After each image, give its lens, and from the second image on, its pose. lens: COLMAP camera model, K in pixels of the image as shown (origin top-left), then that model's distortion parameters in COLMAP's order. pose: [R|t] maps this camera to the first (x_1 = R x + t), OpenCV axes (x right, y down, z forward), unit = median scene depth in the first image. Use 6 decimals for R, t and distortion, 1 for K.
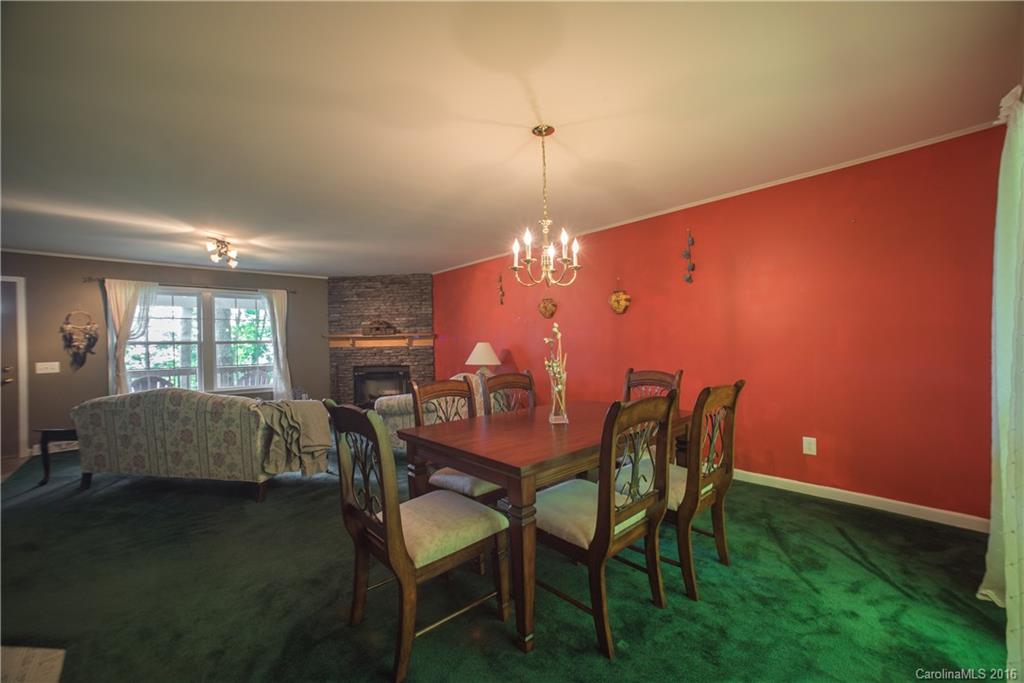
lens RADIAL K [[420.1, 0, 502.4], [0, 420.1, 339.9], [0, 0, 1]] dist [-0.020444, 0.000177]
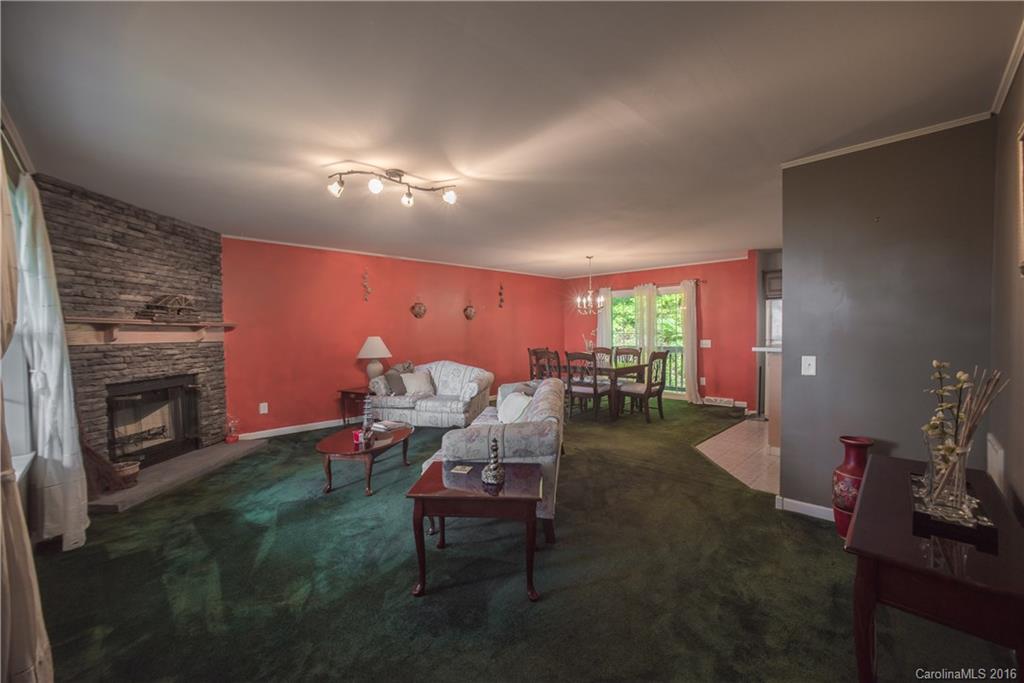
lens RADIAL K [[420.1, 0, 502.4], [0, 420.1, 339.9], [0, 0, 1]] dist [-0.020444, 0.000177]
pose [[-0.031688, 0.004197, 0.999489, -0.847652], [0.000588, 0.999991, -0.004181, 0.014287], [-0.999498, 0.000455, -0.031691, 0.569717]]
